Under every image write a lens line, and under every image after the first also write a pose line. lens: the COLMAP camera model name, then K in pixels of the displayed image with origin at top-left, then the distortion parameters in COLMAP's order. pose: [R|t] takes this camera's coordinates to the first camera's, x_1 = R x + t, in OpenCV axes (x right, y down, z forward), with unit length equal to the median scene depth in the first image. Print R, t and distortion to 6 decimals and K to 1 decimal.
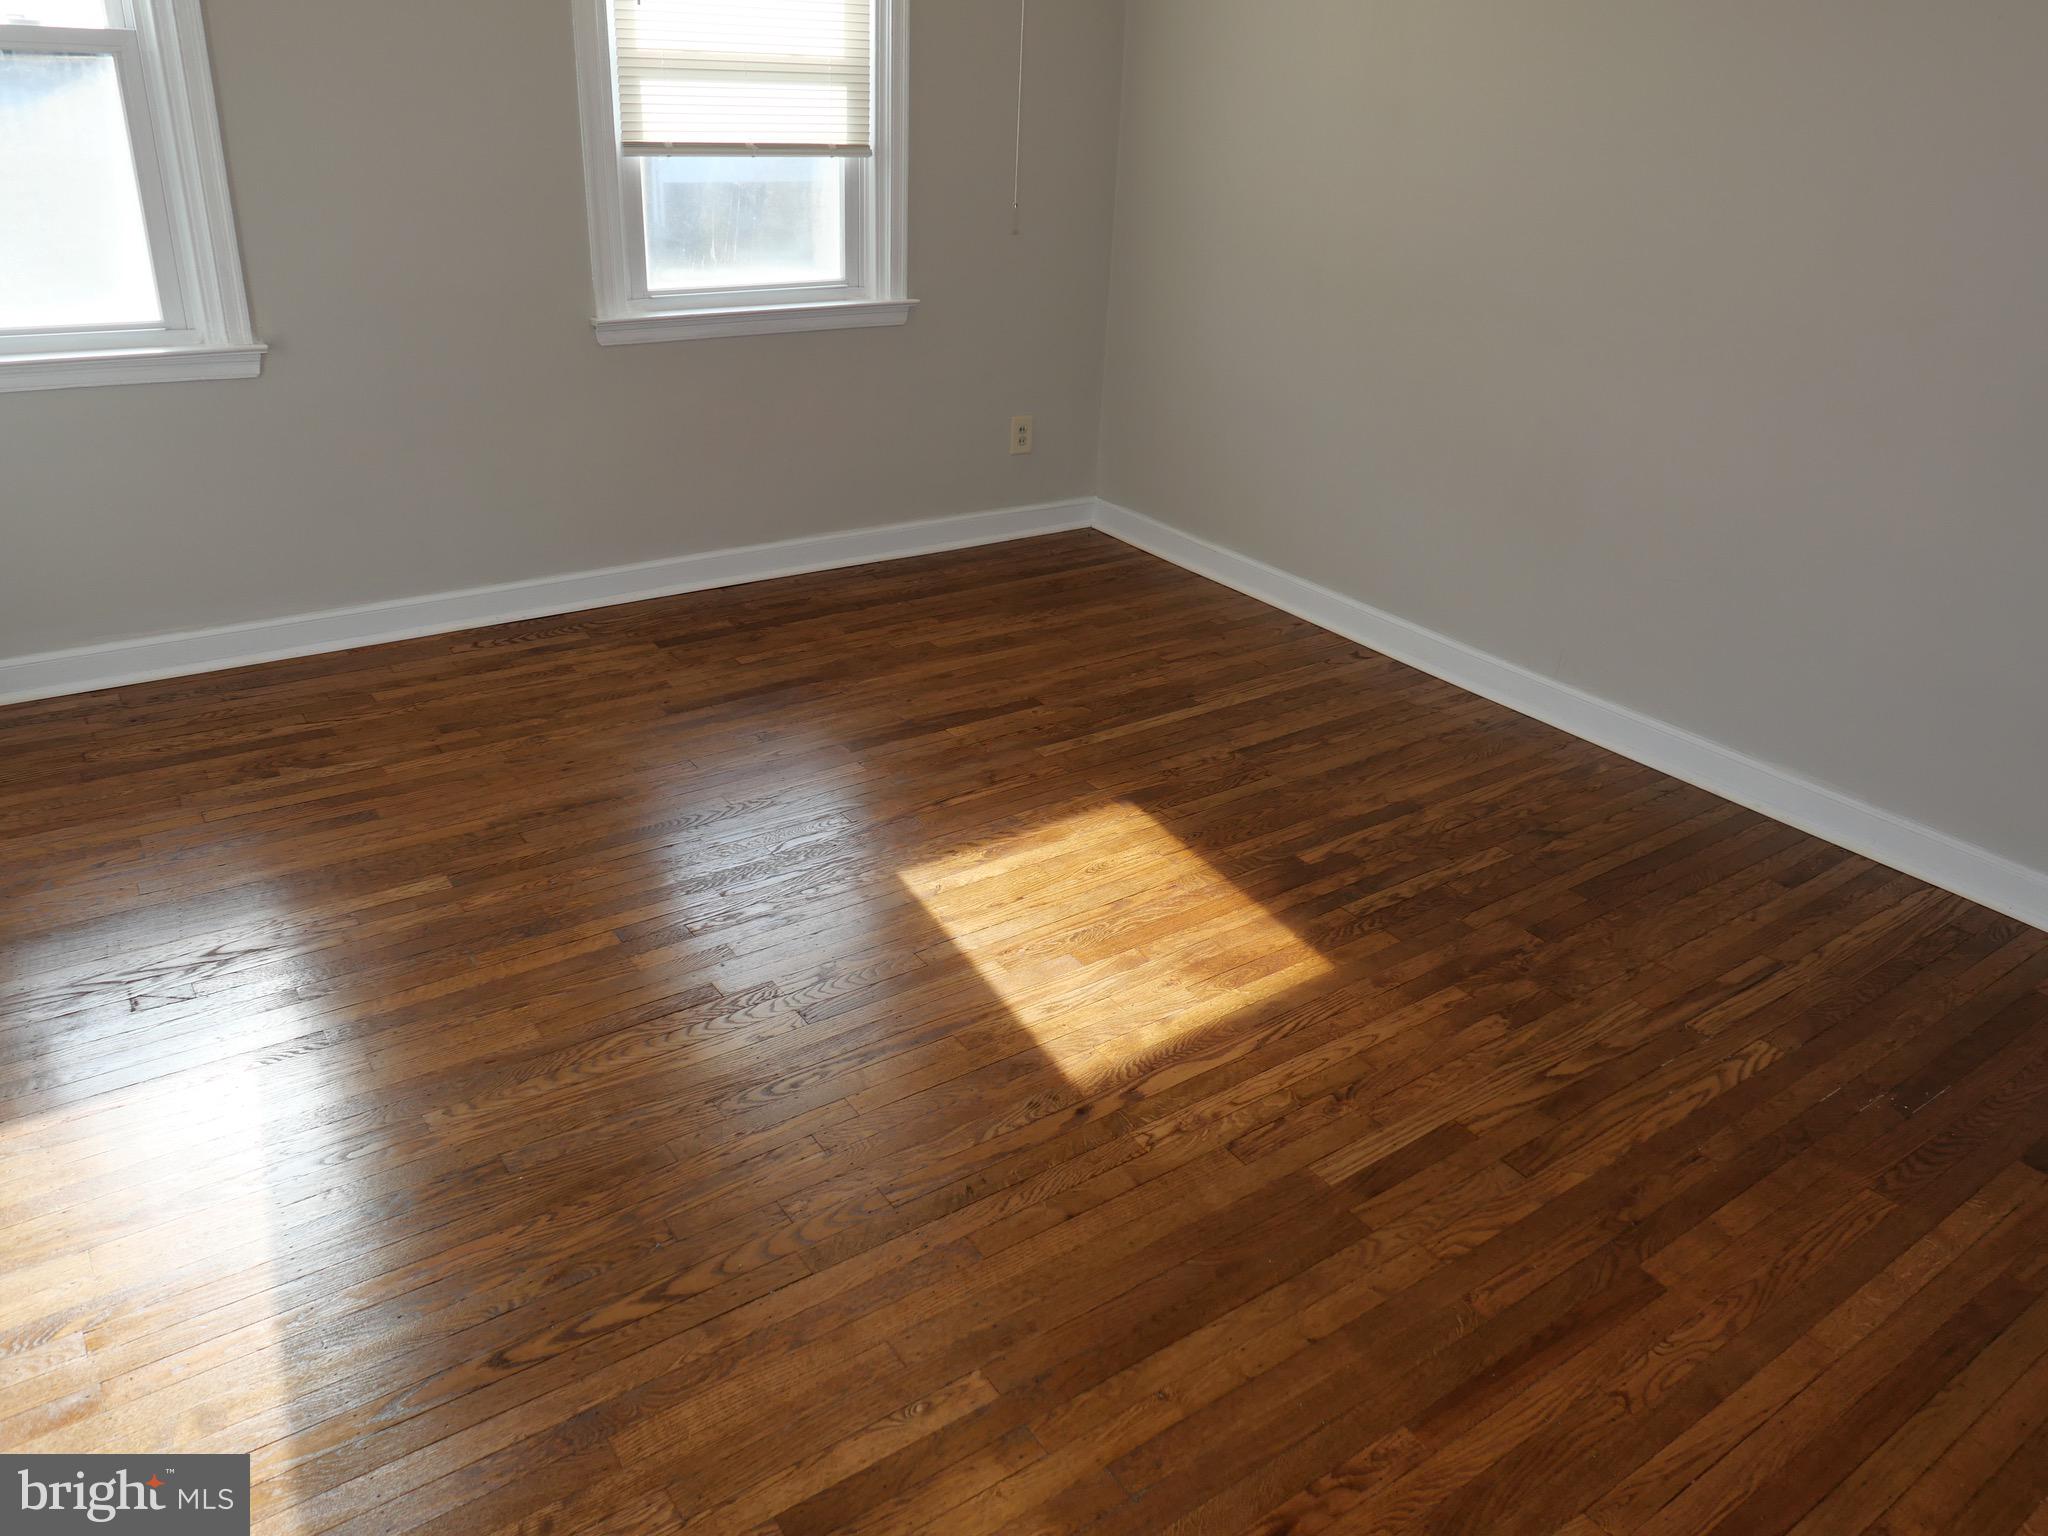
lens RADIAL K [[1487.3, 0, 1028.3], [0, 1487.3, 768.0], [0, 0, 1]] dist [-0.031914, 0.014055]
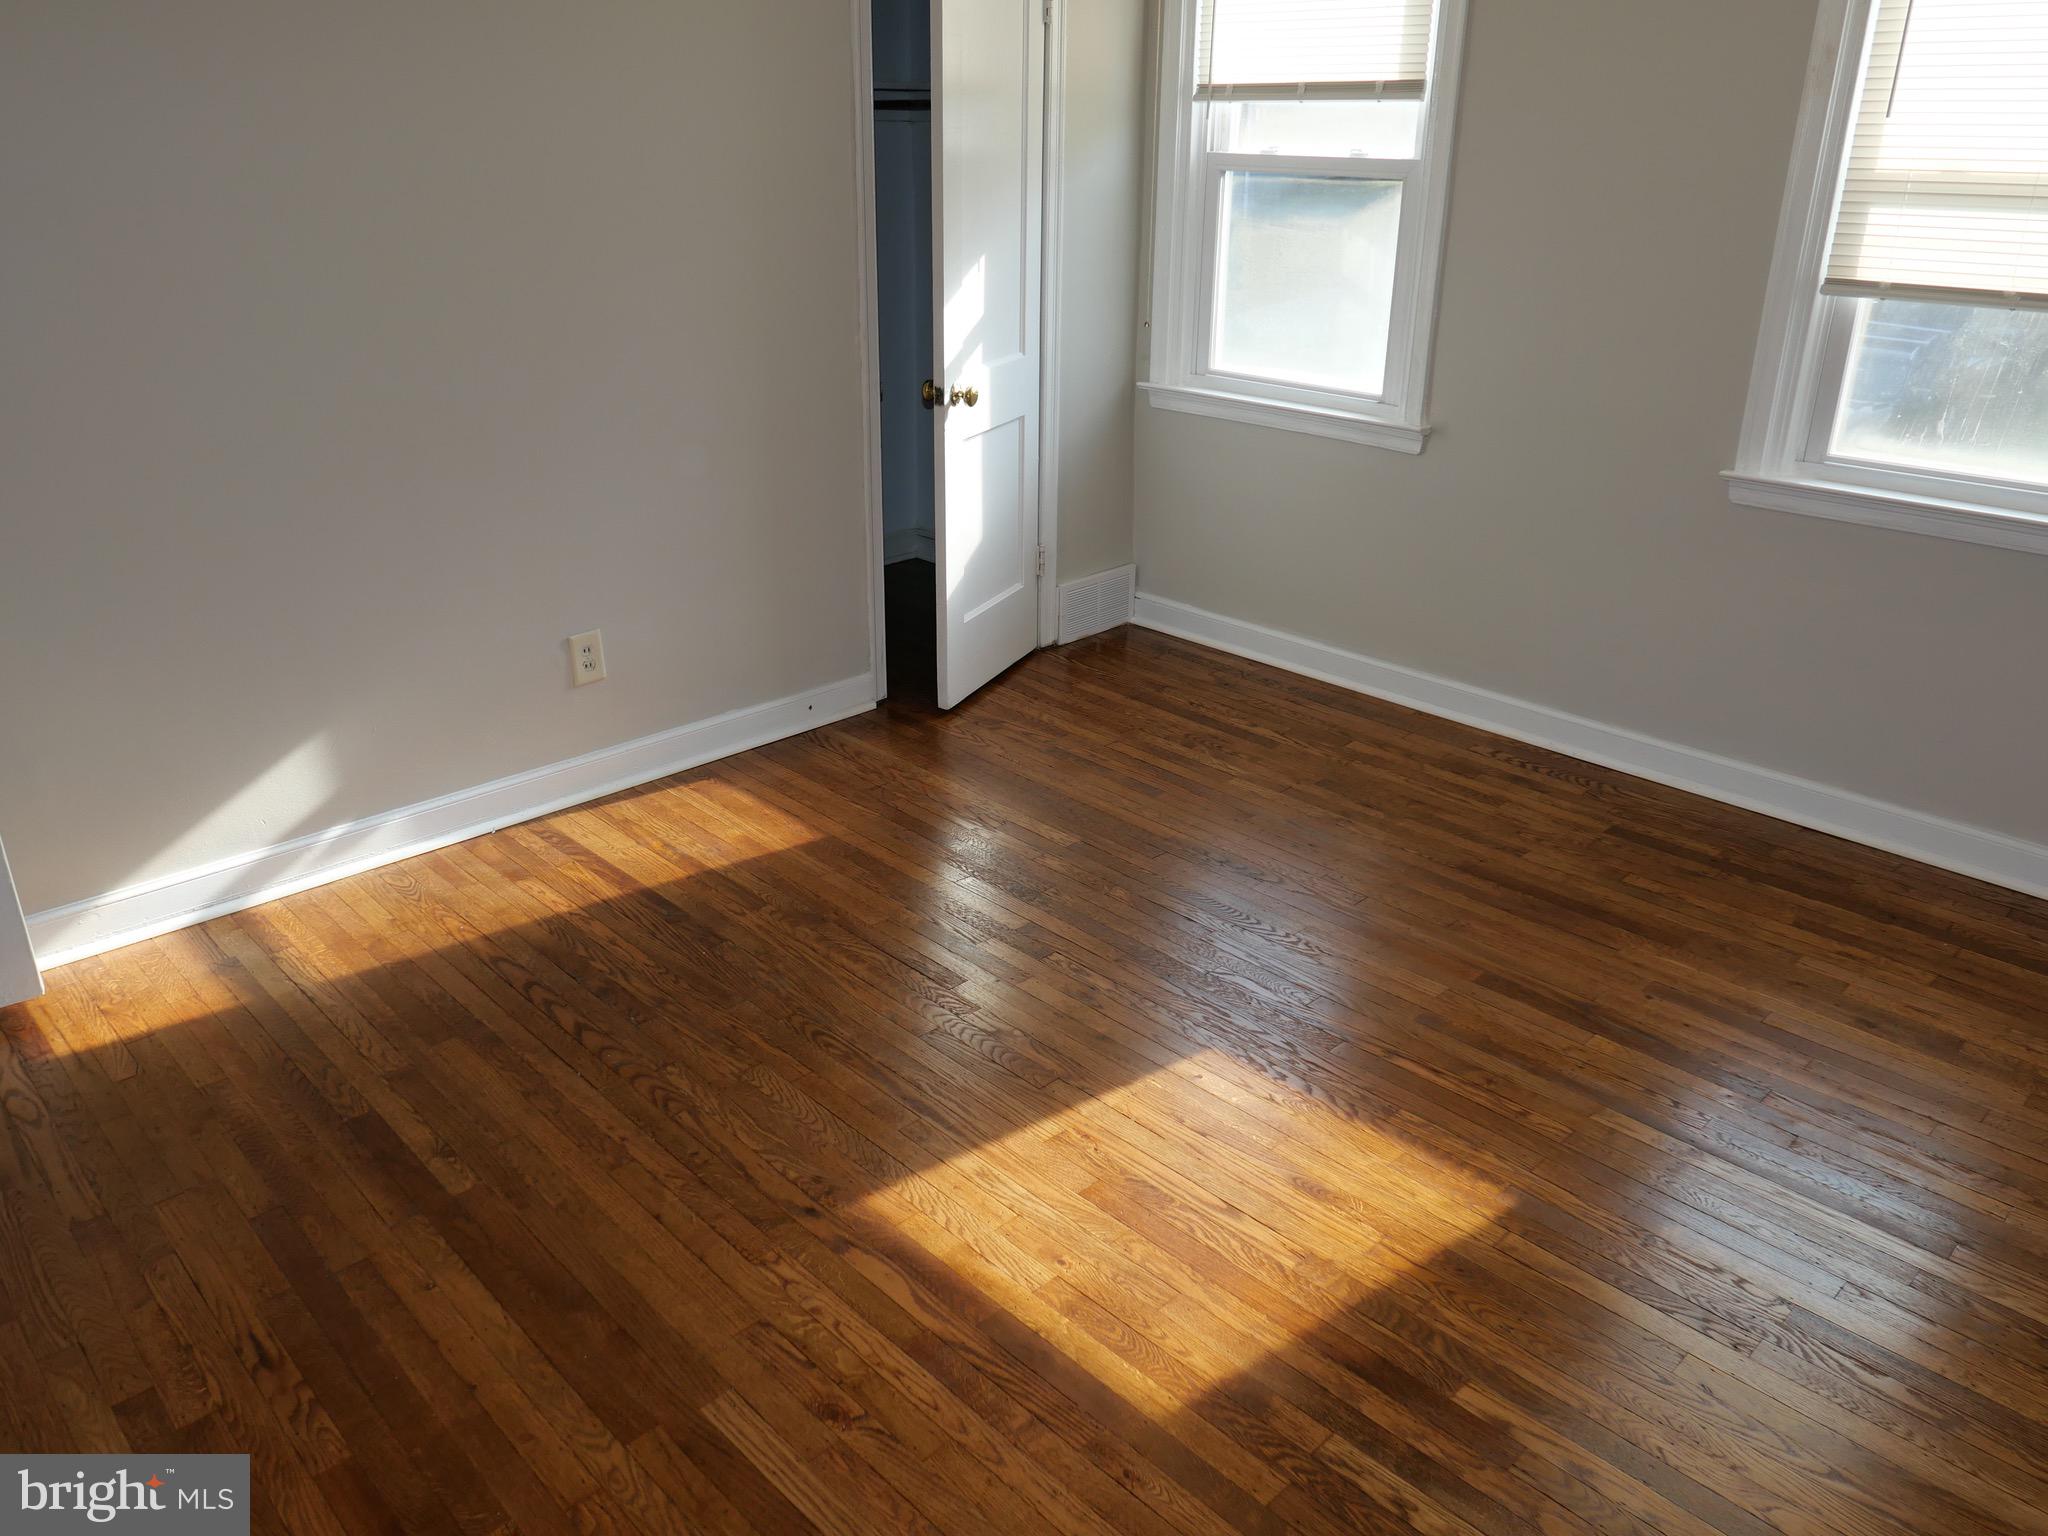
lens RADIAL K [[1487.3, 0, 1028.3], [0, 1487.3, 768.0], [0, 0, 1]] dist [-0.031914, 0.014055]
pose [[0.149073, 0.346937, -0.925966, 0.577113], [-0.425274, 0.867894, 0.256713, -0.223645], [0.892704, 0.355520, 0.276922, 0.506877]]
